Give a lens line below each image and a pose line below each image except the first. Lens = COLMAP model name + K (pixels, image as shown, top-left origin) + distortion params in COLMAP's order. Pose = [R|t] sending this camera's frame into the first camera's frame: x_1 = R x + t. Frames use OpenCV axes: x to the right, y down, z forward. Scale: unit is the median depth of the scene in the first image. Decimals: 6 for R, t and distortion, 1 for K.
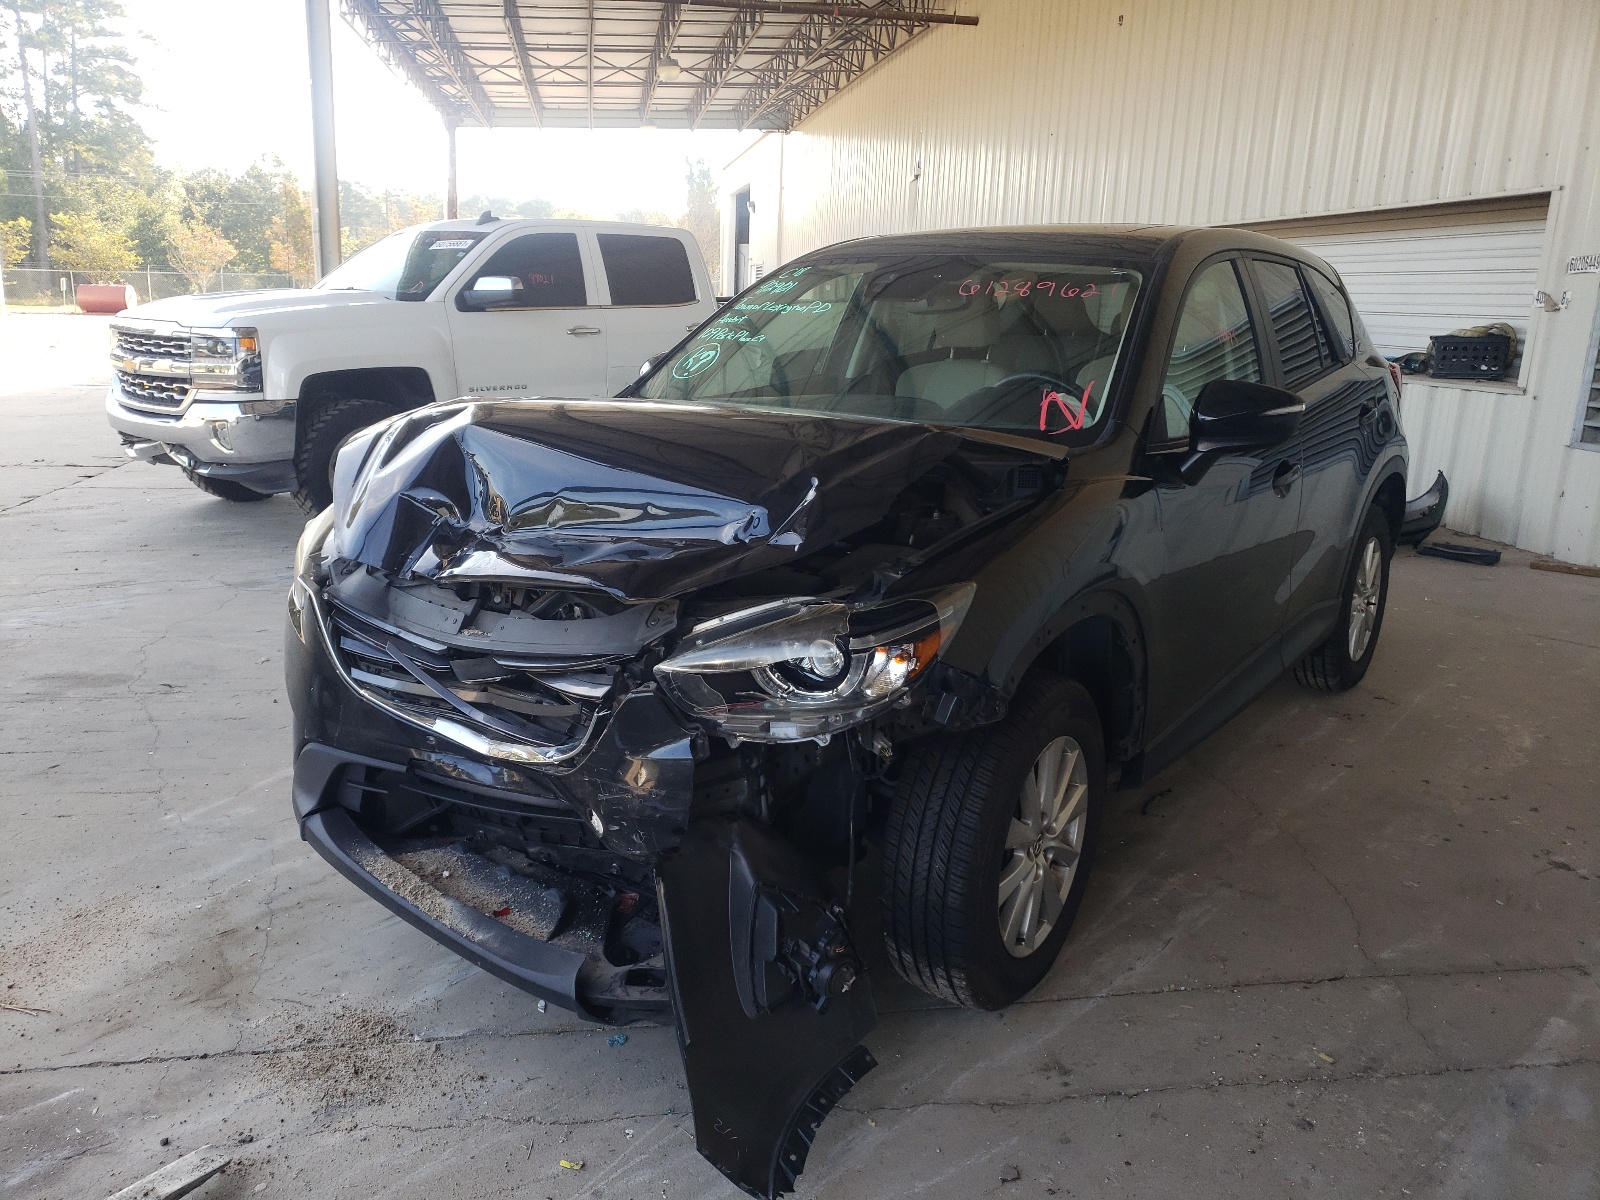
lens RADIAL K [[1202.5, 0, 800.0], [0, 1202.5, 600.0], [0, 0, 1]] dist [-0.002968, -0.006358]
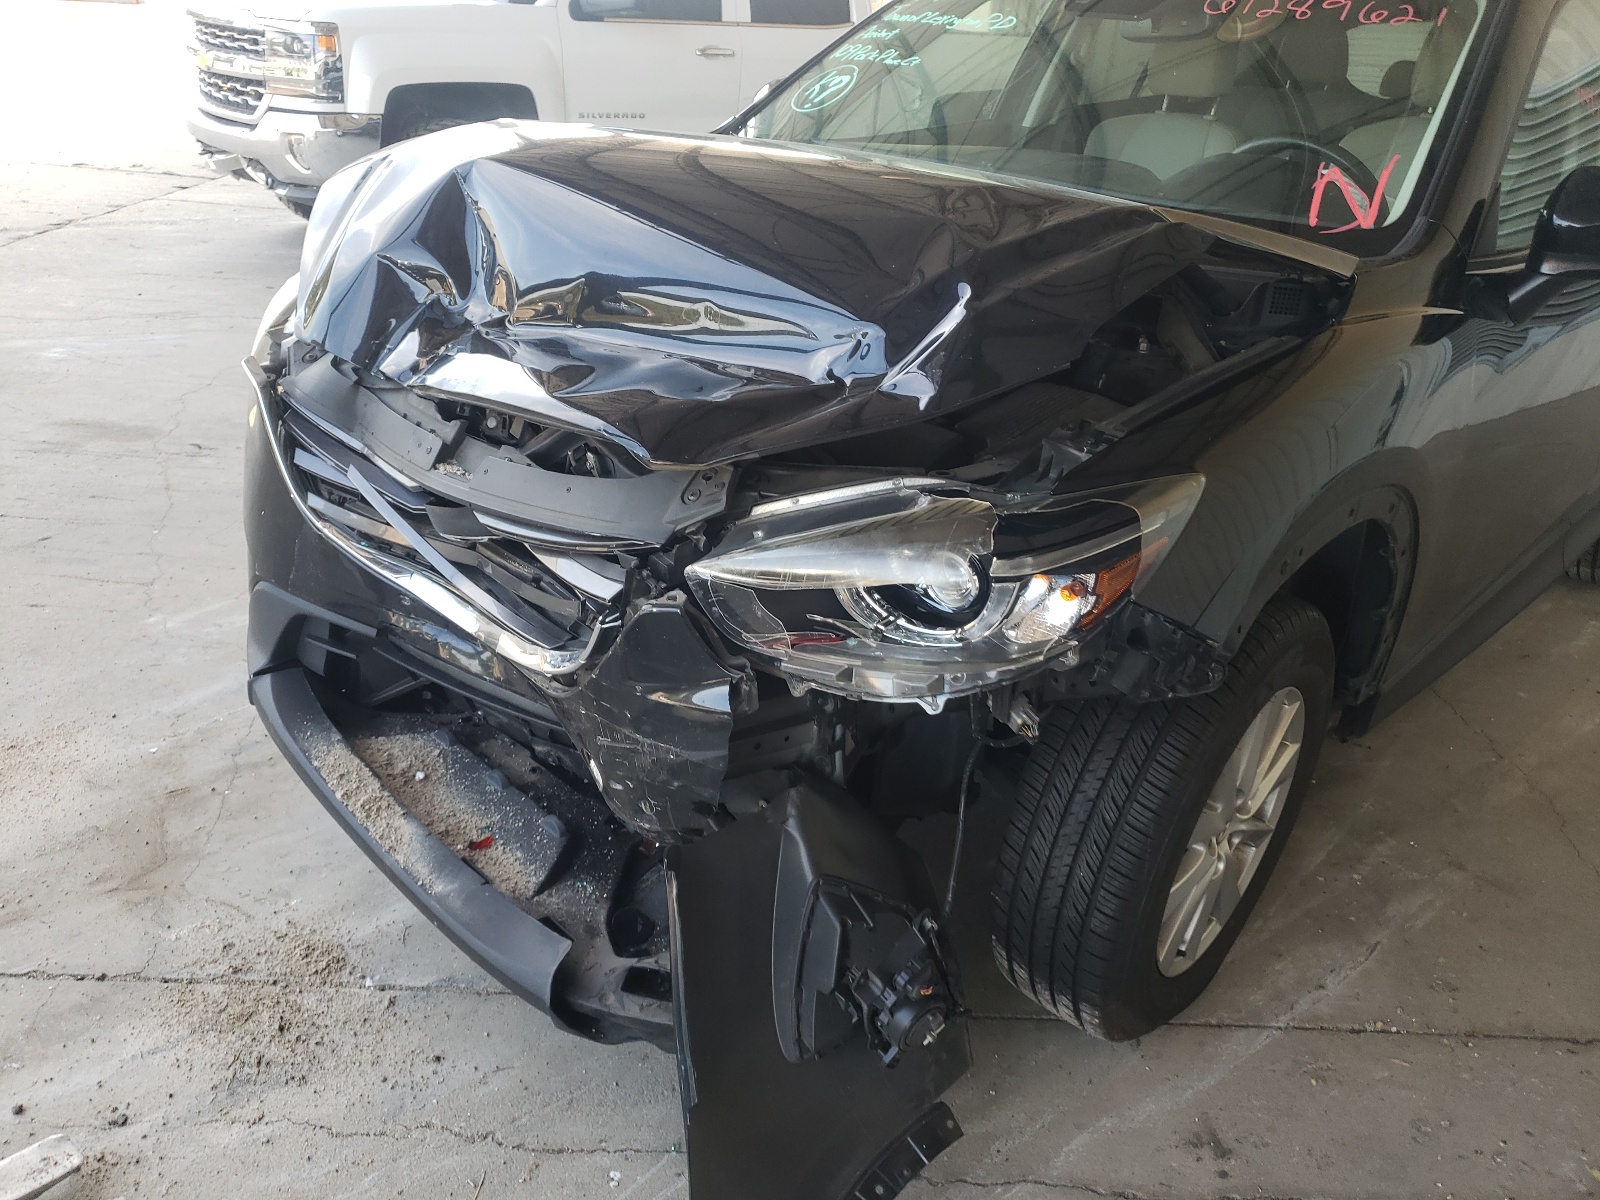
lens RADIAL K [[1238.3, 0, 783.6], [0, 1238.3, 596.2], [0, 0, 1]] dist [0.002127, 0.002940]
pose [[0.989073, 0.104522, -0.103968, 0.002127], [-0.083915, 0.978980, 0.185894, -0.049349], [0.121213, -0.175138, 0.977054, 0.293338]]
